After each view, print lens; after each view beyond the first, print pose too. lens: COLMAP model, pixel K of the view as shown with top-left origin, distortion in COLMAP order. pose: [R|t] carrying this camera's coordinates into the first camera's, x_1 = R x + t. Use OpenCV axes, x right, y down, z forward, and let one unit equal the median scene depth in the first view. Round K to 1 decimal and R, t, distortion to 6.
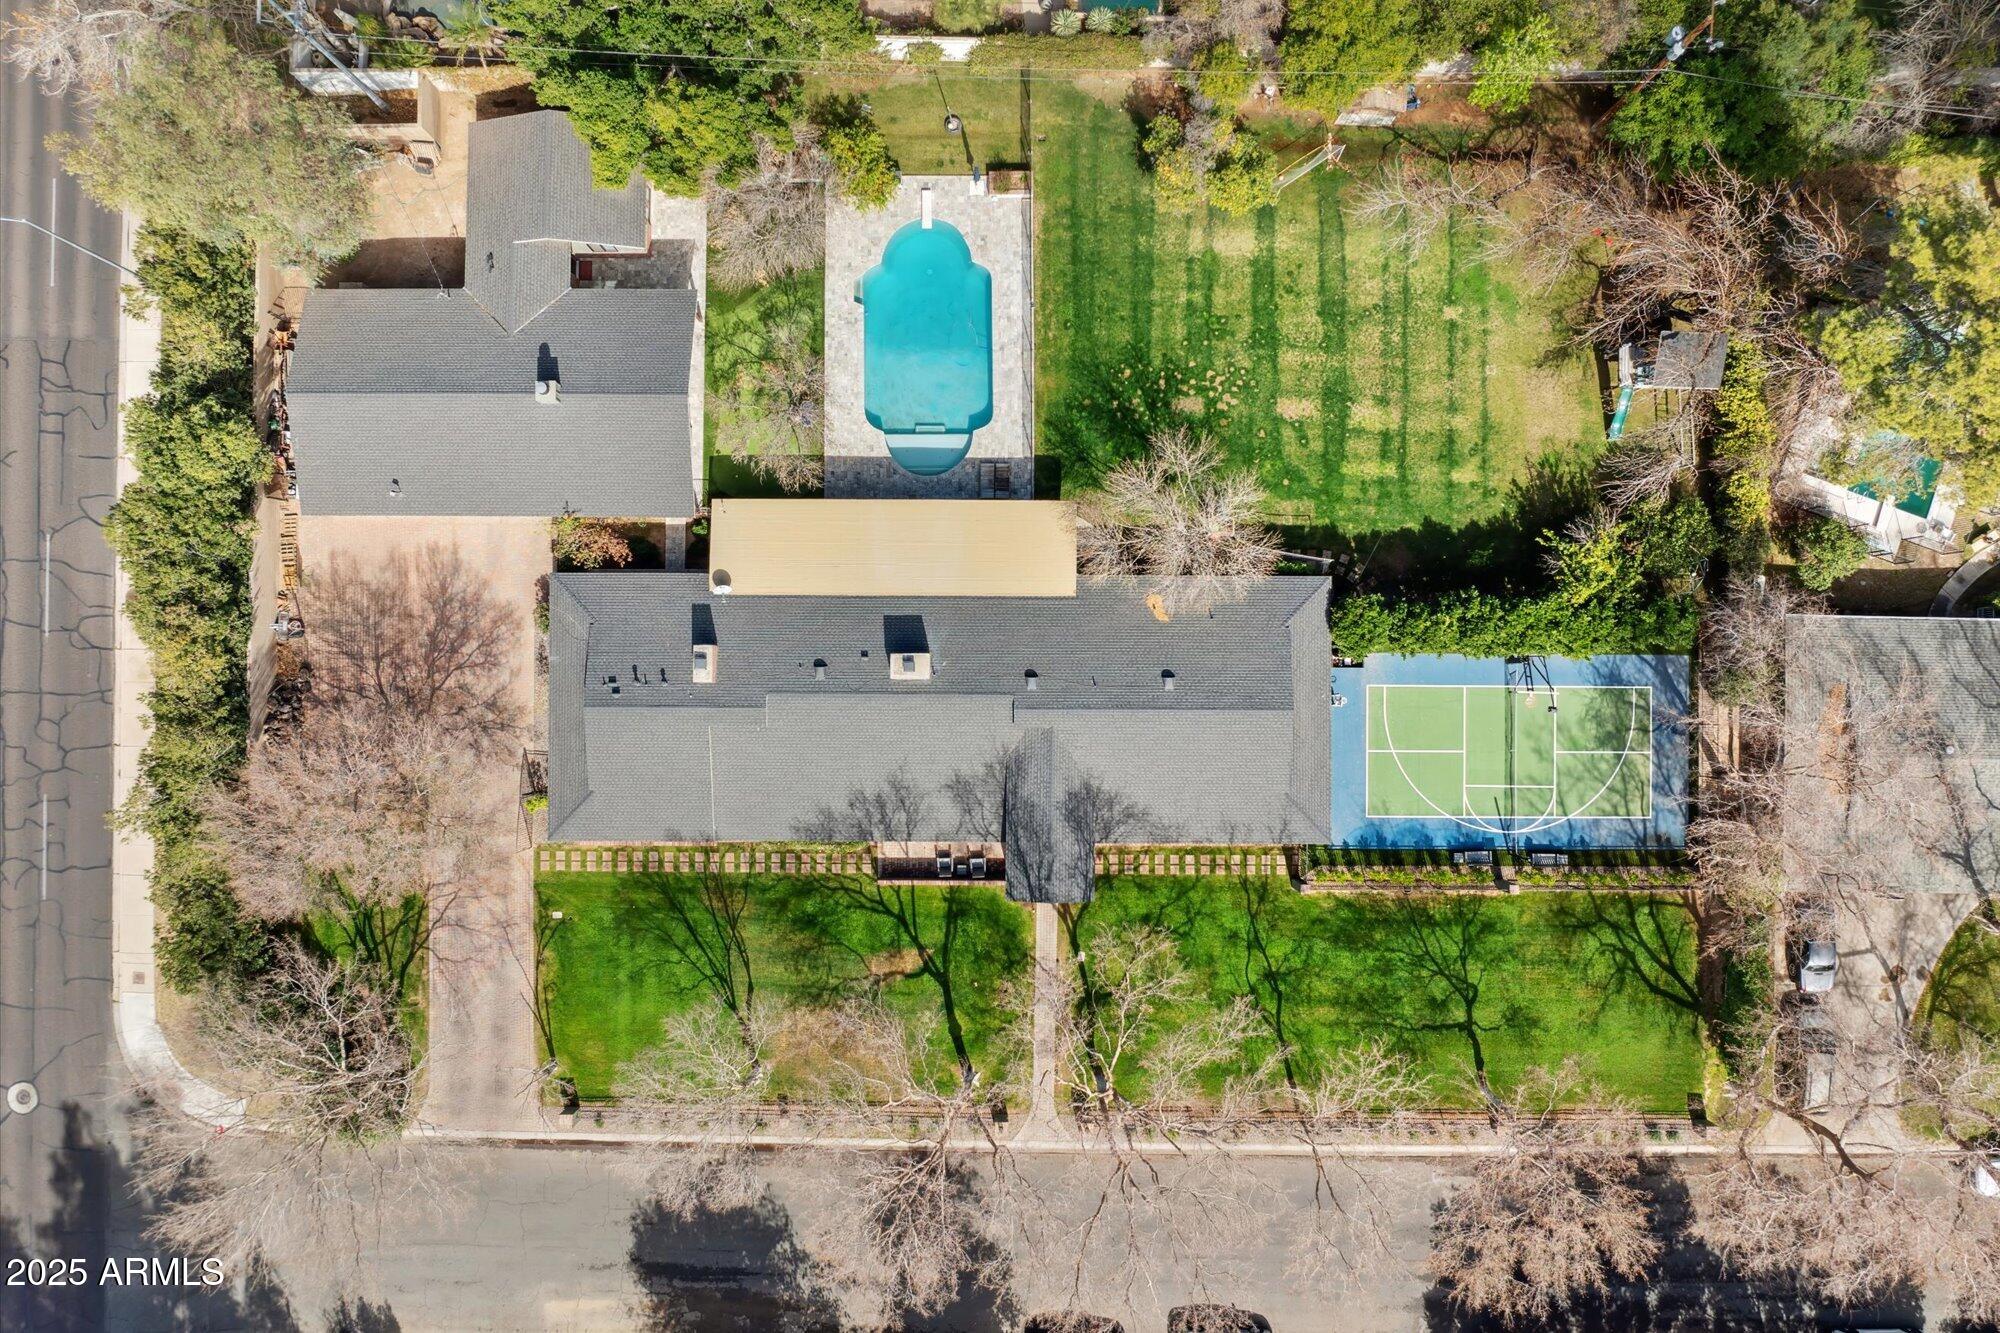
lens RADIAL K [[1409.1, 0, 1003.1], [0, 1409.1, 661.8], [0, 0, 1]] dist [-0.042351, 0.007880]
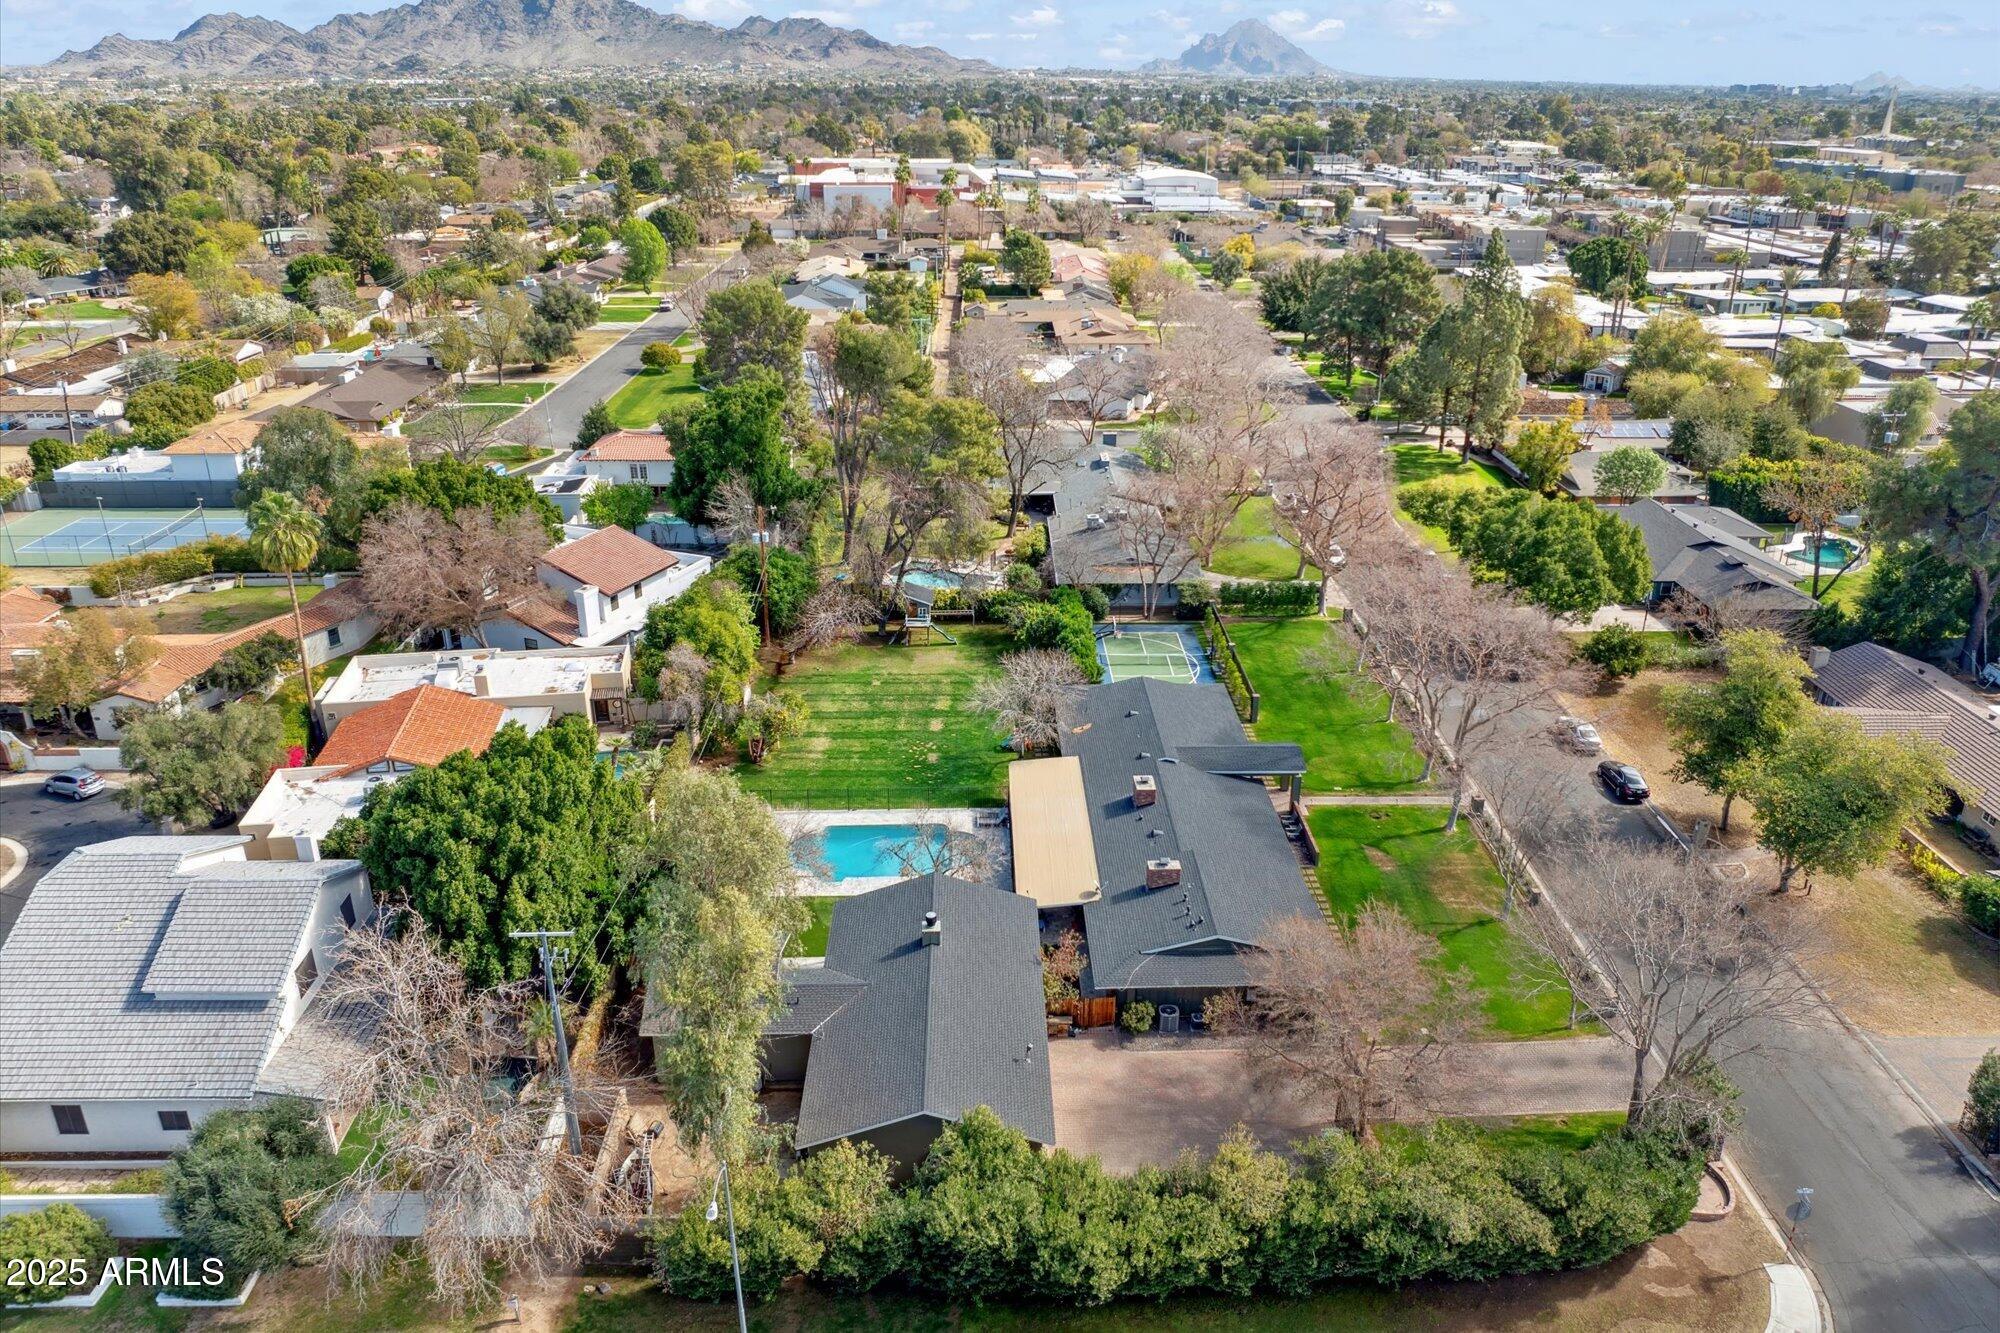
lens RADIAL K [[1409.1, 0, 1002.3], [0, 1409.1, 667.8], [0, 0, 1]] dist [-0.042351, 0.007880]
pose [[-0.030790, -0.391832, 0.919521, -1.143102], [0.999280, 0.008328, 0.037009, -0.167263], [-0.022160, 0.919999, 0.391294, 0.362875]]
